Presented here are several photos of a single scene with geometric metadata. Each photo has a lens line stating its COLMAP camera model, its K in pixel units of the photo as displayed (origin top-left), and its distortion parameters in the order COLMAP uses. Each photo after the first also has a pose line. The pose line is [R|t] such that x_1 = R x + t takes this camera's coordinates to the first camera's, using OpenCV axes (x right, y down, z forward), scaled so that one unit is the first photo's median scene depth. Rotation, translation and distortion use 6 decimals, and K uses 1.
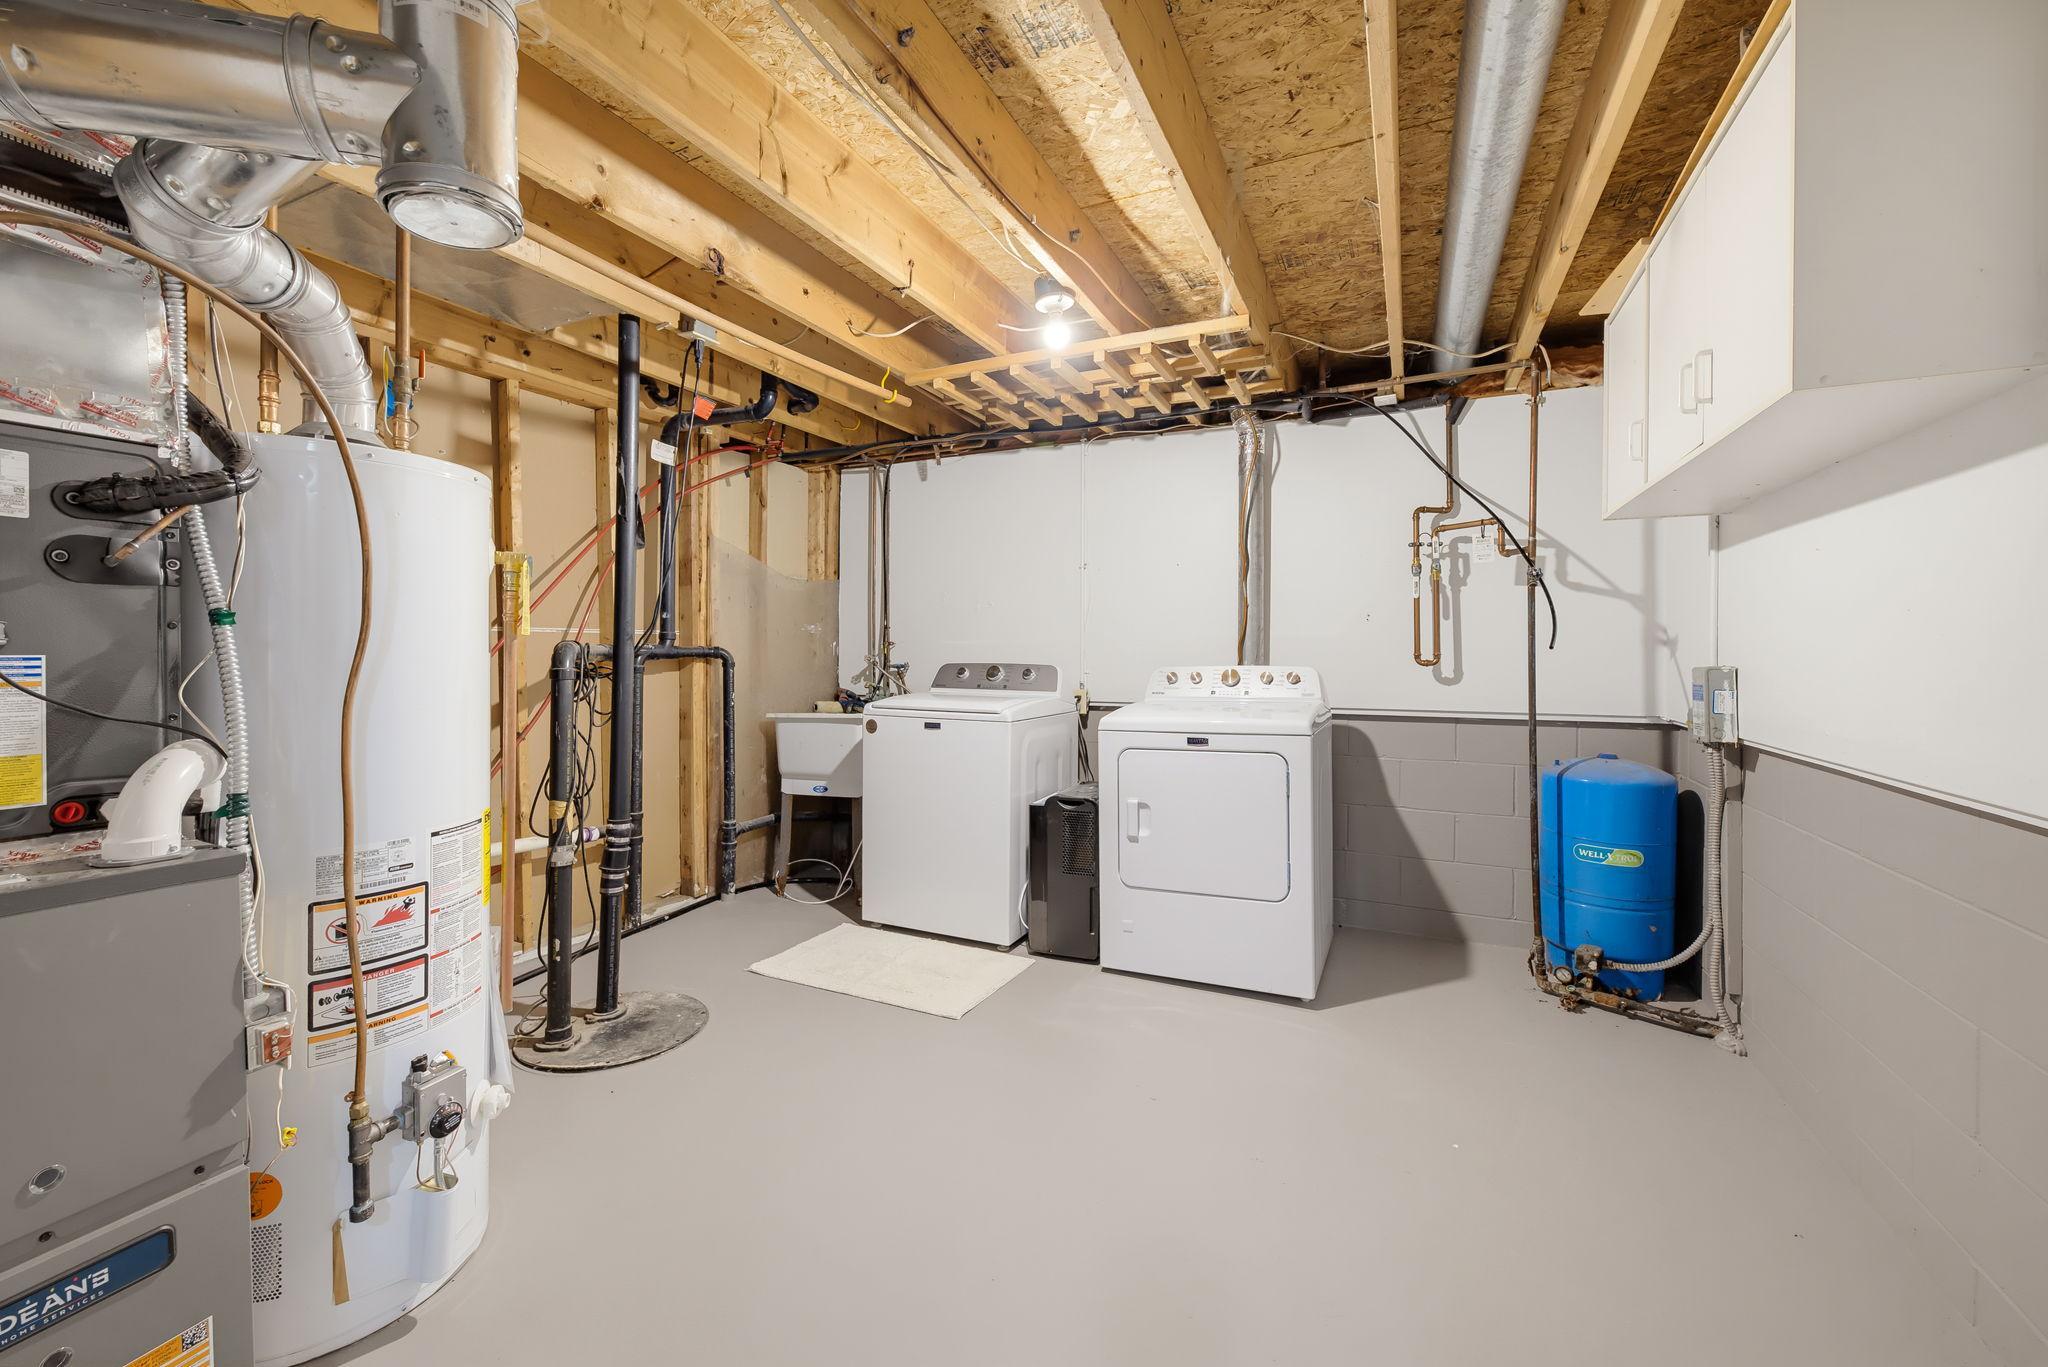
lens RADIAL K [[817.5, 0, 1030.1], [0, 817.5, 667.7], [0, 0, 1]] dist [-0.001341, 0.000368]
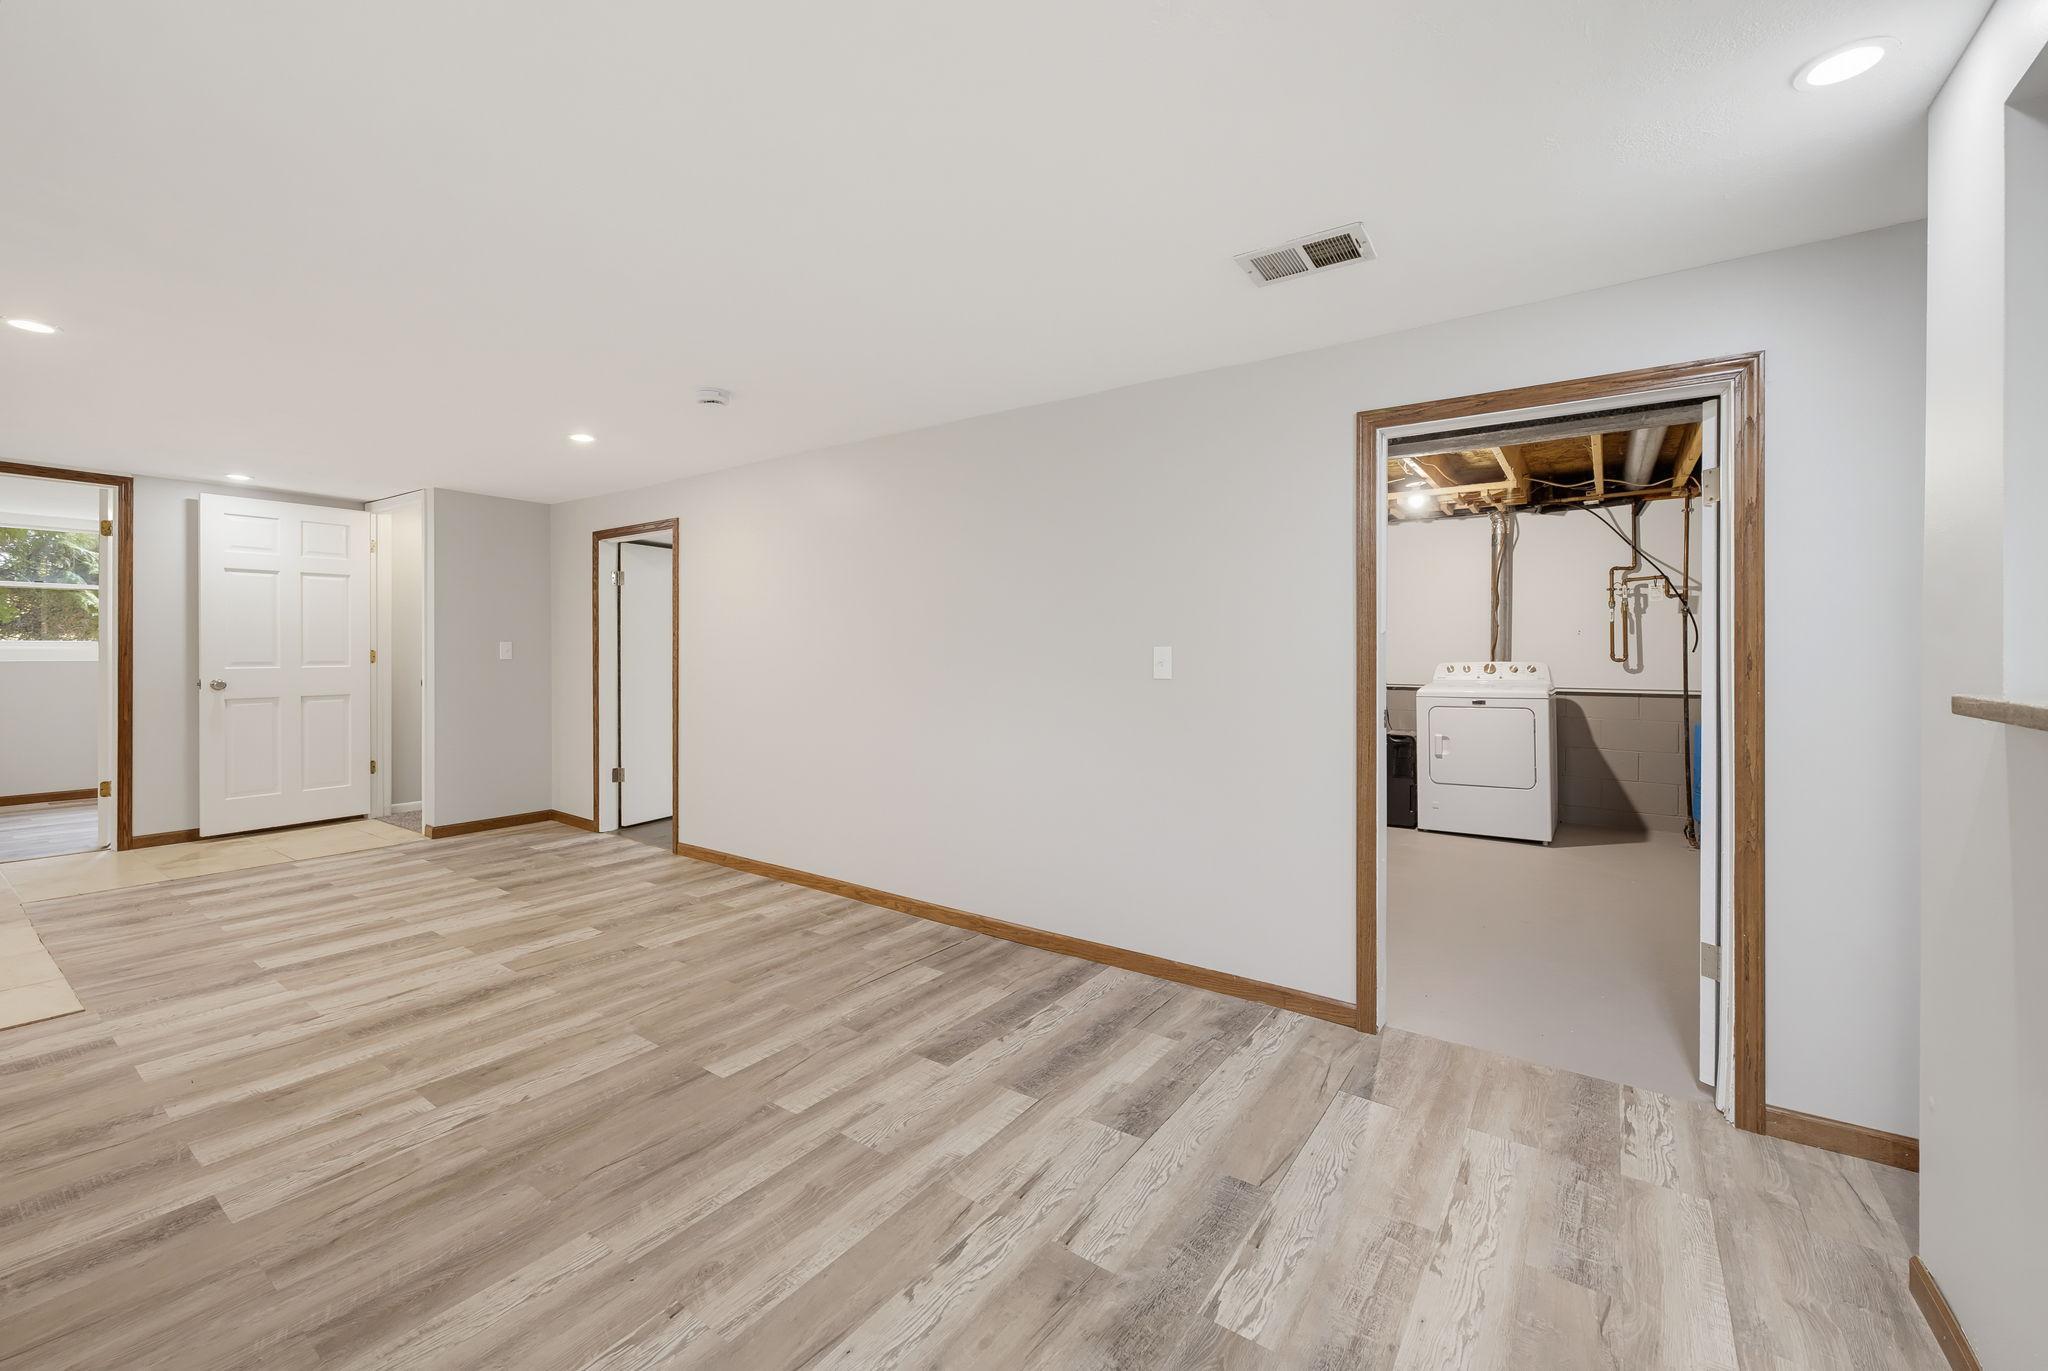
lens RADIAL K [[817.5, 0, 1030.3], [0, 817.5, 657.1], [0, 0, 1]] dist [-0.001341, 0.000368]
pose [[0.984212, 0.003484, -0.176961, -0.399204], [-0.004541, 0.999974, -0.005565, 0.002119], [0.176937, 0.006281, 0.984202, -0.848672]]
